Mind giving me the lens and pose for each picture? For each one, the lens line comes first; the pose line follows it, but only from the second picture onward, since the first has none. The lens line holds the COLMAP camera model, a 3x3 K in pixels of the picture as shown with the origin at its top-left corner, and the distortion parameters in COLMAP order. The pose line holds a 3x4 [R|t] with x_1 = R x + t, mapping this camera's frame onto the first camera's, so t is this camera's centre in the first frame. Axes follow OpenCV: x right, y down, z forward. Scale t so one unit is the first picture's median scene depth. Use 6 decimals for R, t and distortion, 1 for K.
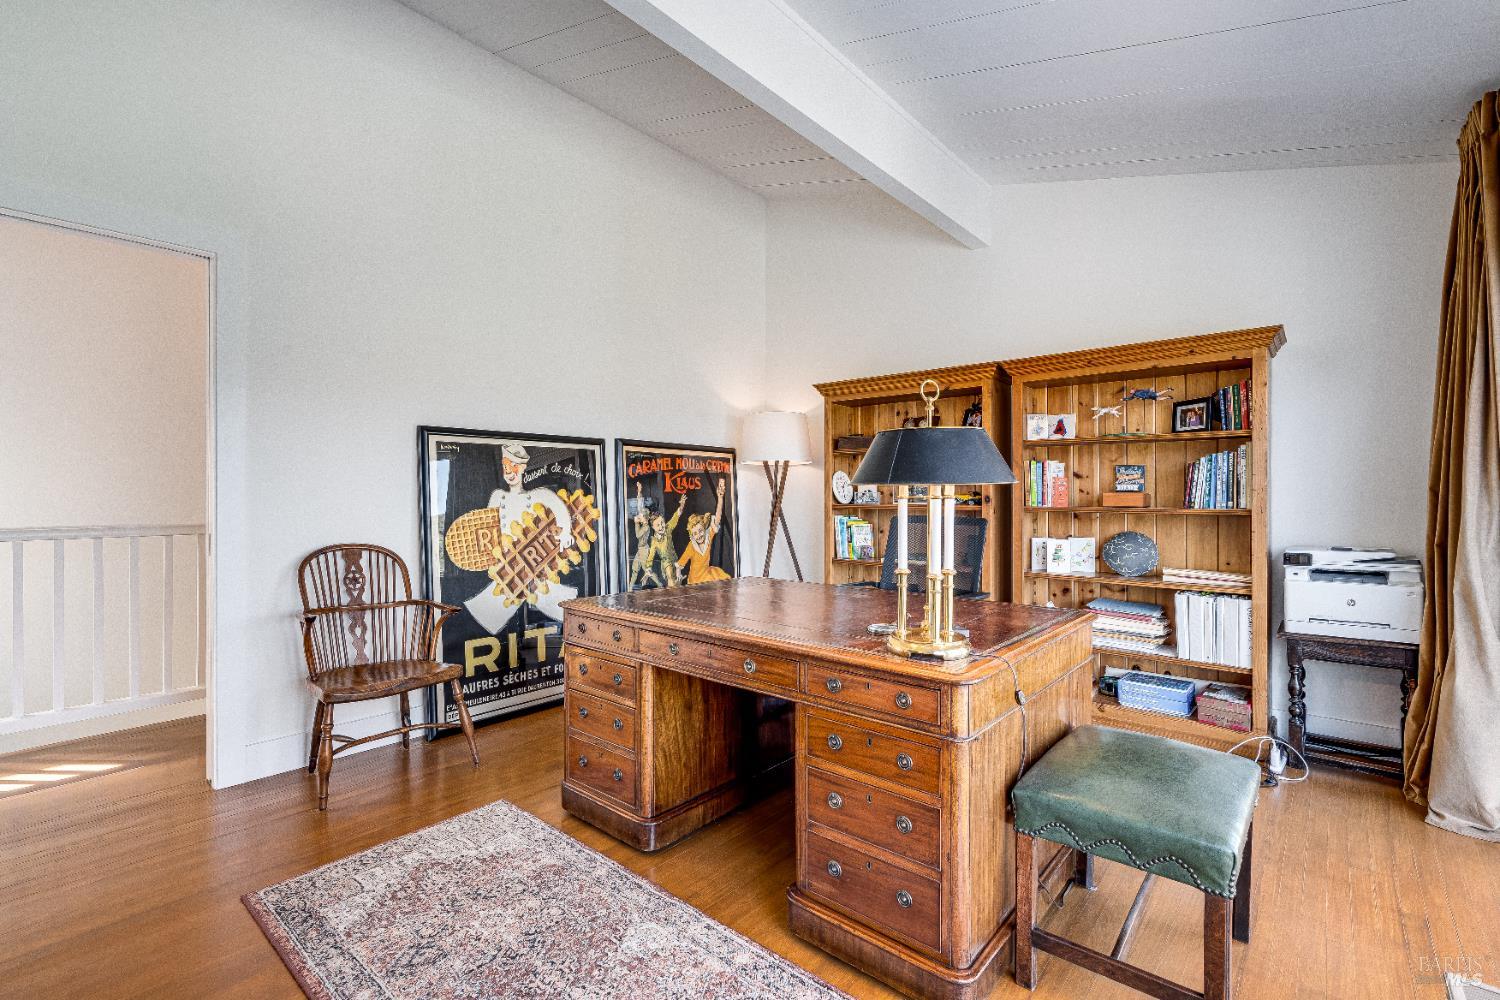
lens RADIAL K [[684.7, 0, 750.0], [0, 684.7, 500.0], [0, 0, 1]] dist [-0.000837, -0.000366]
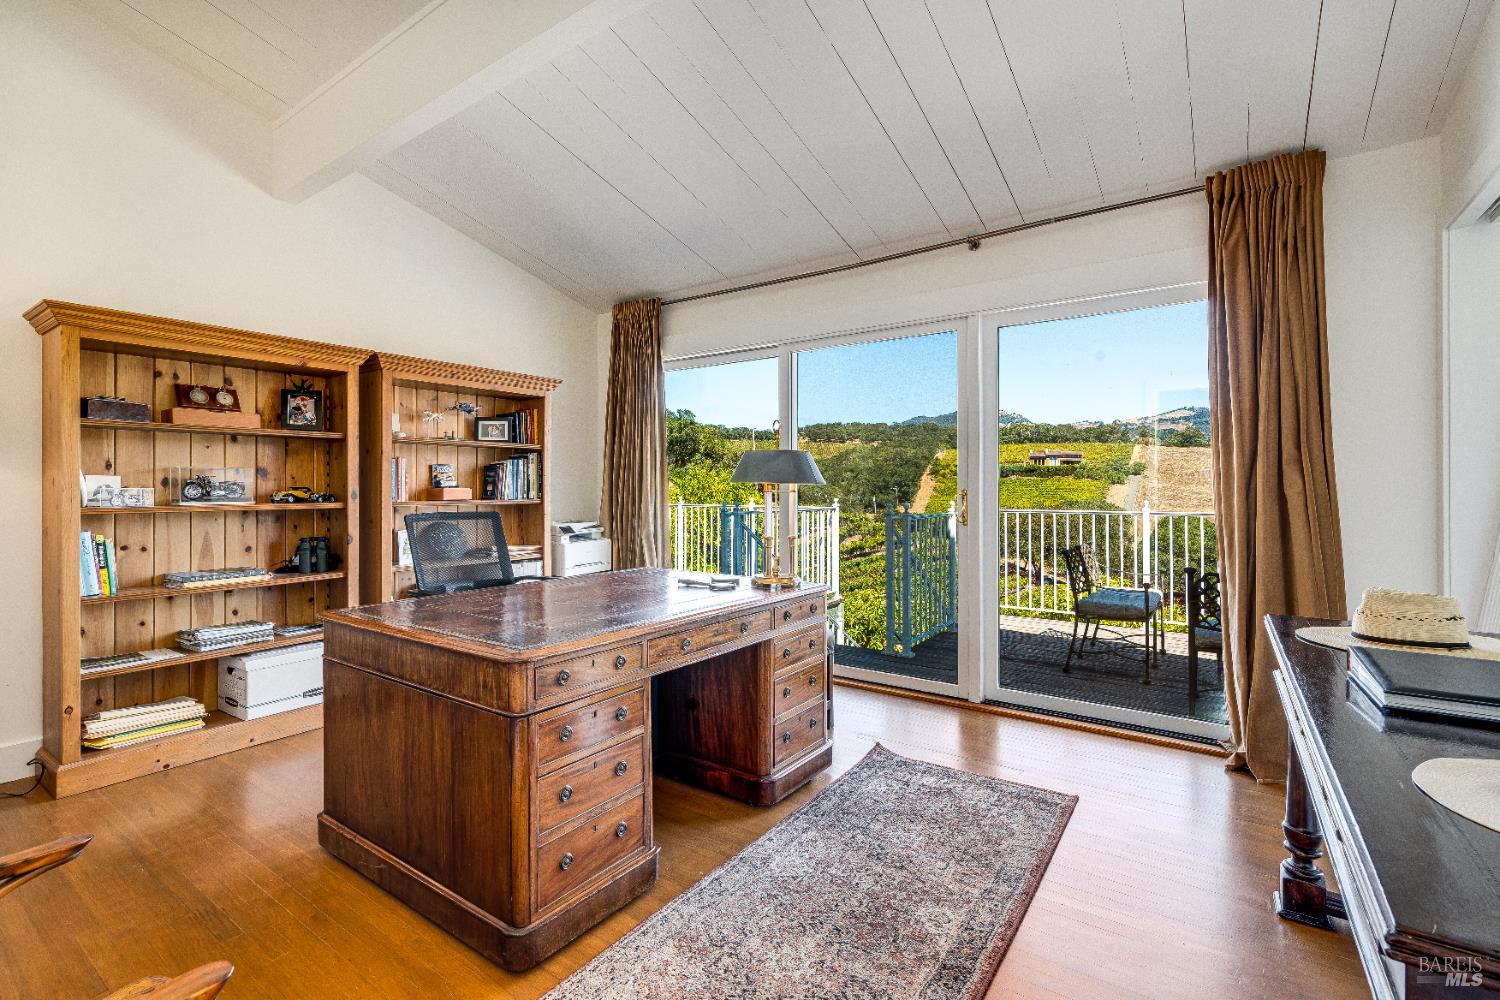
lens RADIAL K [[669.6, 0, 756.4], [0, 669.6, 490.5], [0, 0, 1]] dist [0.000565, 0.000192]
pose [[-0.102526, -0.005429, 0.994716, -0.787895], [0.009647, 0.999933, 0.006451, -0.010976], [-0.994684, 0.010258, -0.102466, 0.710343]]
